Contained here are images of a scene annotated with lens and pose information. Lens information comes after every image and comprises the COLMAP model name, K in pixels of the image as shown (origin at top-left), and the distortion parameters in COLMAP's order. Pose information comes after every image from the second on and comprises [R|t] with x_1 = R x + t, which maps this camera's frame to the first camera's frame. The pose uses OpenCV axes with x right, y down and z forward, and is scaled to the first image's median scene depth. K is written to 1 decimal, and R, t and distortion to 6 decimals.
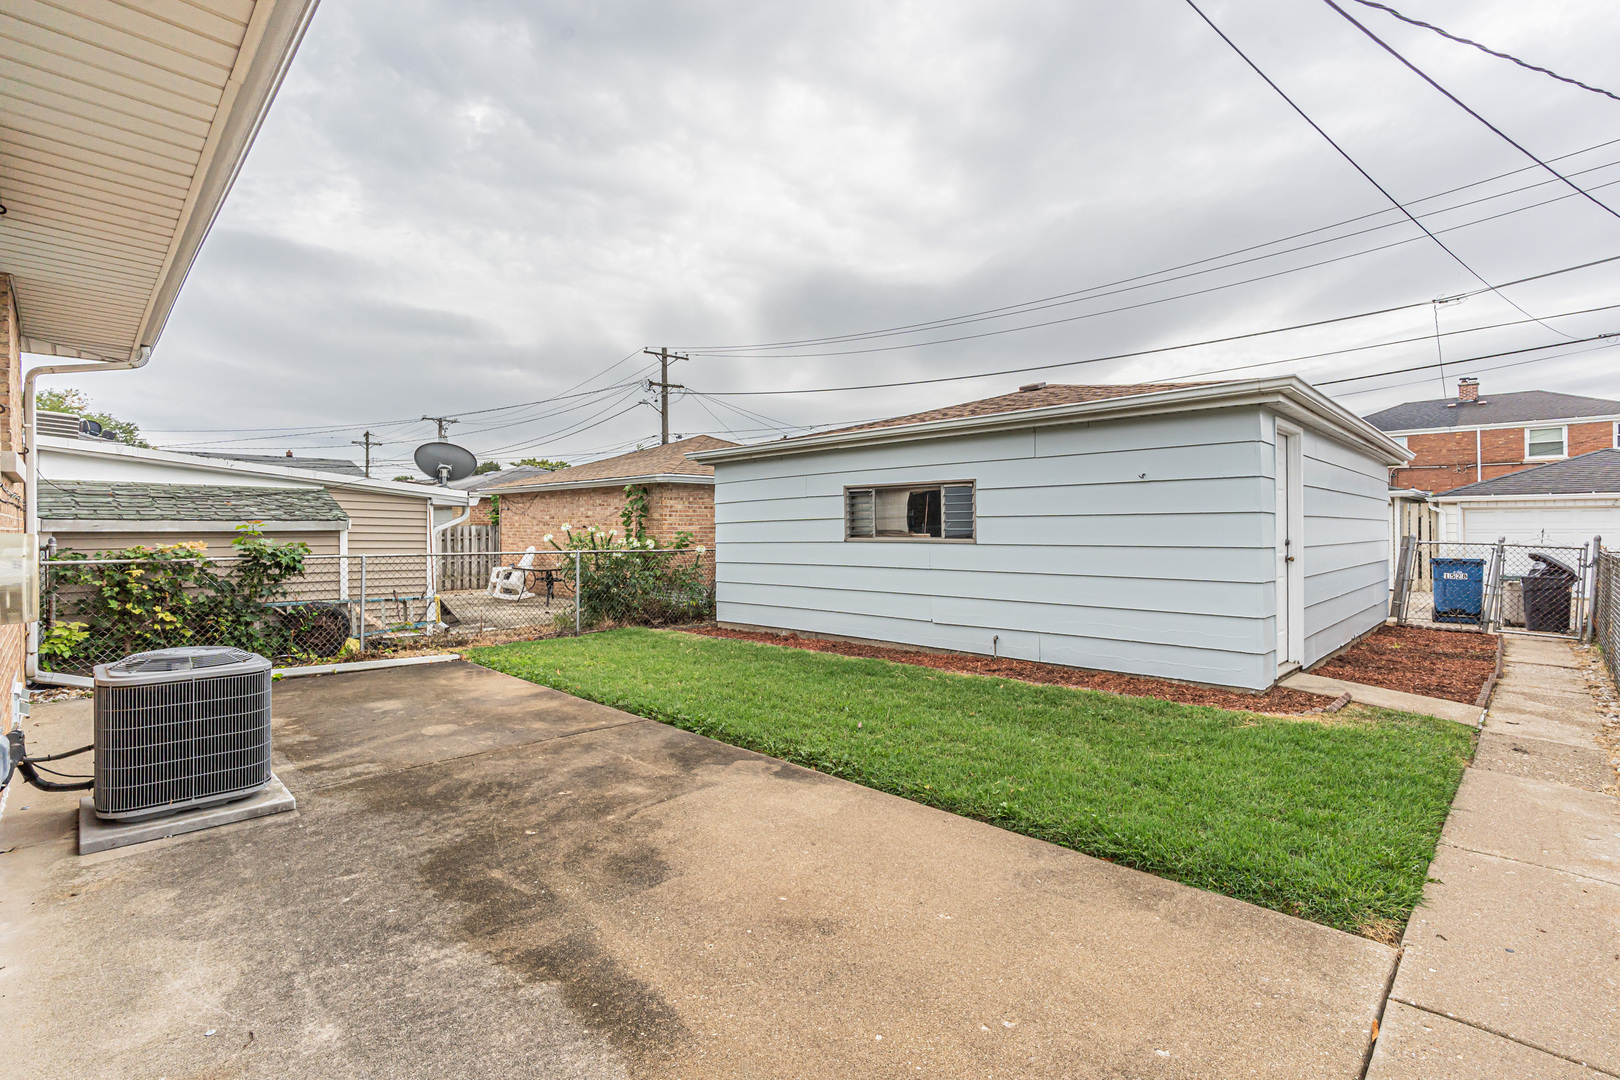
lens RADIAL K [[729.0, 0, 815.7], [0, 729.0, 536.9], [0, 0, 1]] dist [-0.001344, -0.000497]
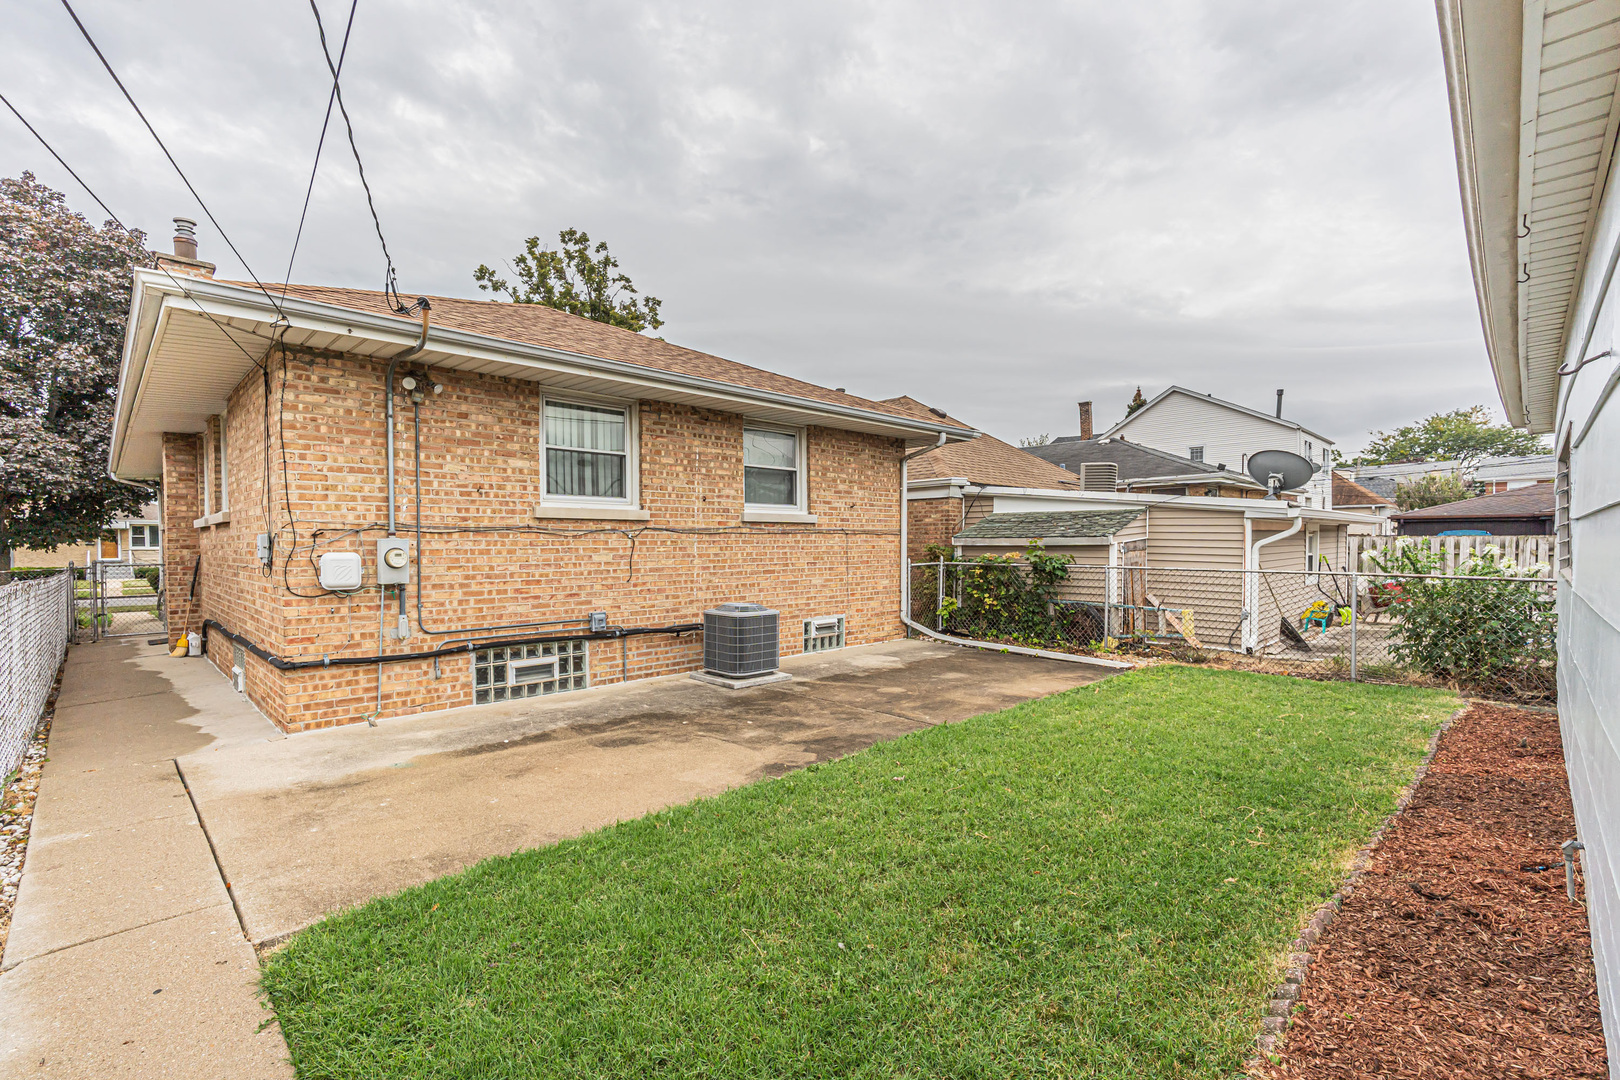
lens RADIAL K [[724.0, 0, 806.0], [0, 724.0, 548.2], [0, 0, 1]] dist [-0.002517, -0.000219]
pose [[-0.016837, 0.009841, -0.999810, 0.920288], [-0.006142, 0.999932, 0.009946, -0.020350], [0.999839, 0.006308, -0.016776, 0.911058]]
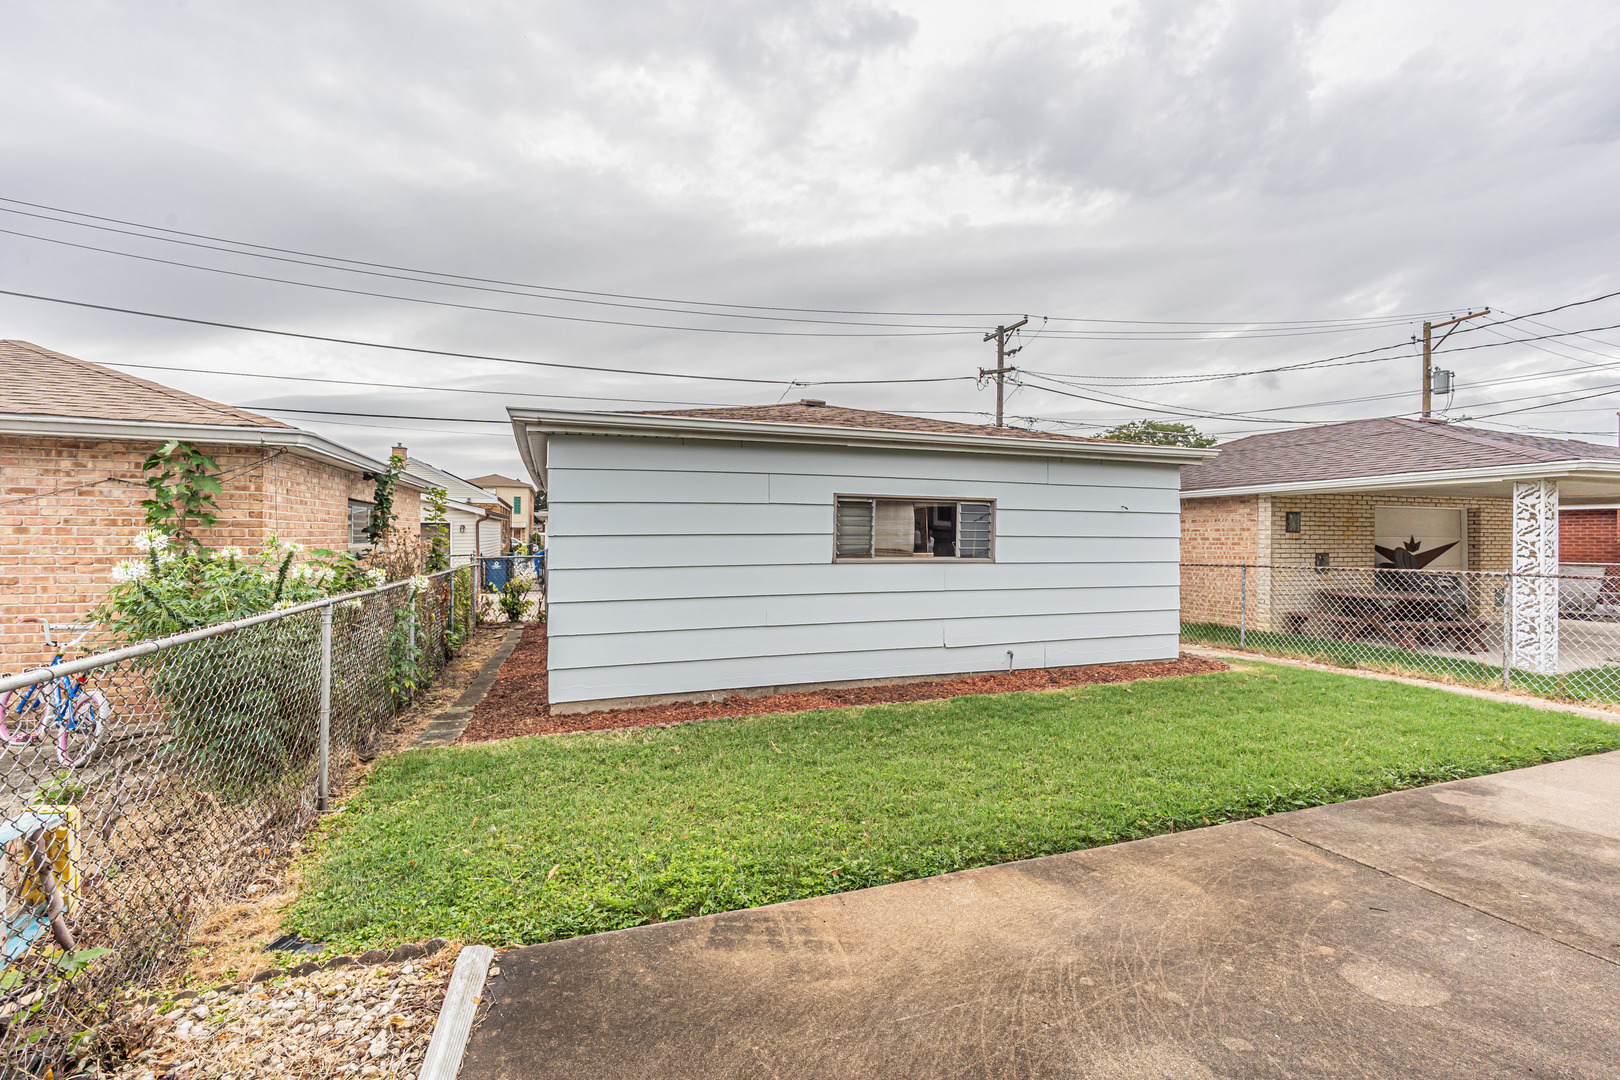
lens RADIAL K [[702.6, 0, 810.0], [0, 702.6, 540.0], [0, 0, 1]] dist [-0.001257, -0.000039]
pose [[0.439714, 0.006505, 0.898114, -1.160217], [0.002281, 0.999962, -0.008359, -0.021588], [-0.898135, 0.005724, 0.439683, 1.208792]]
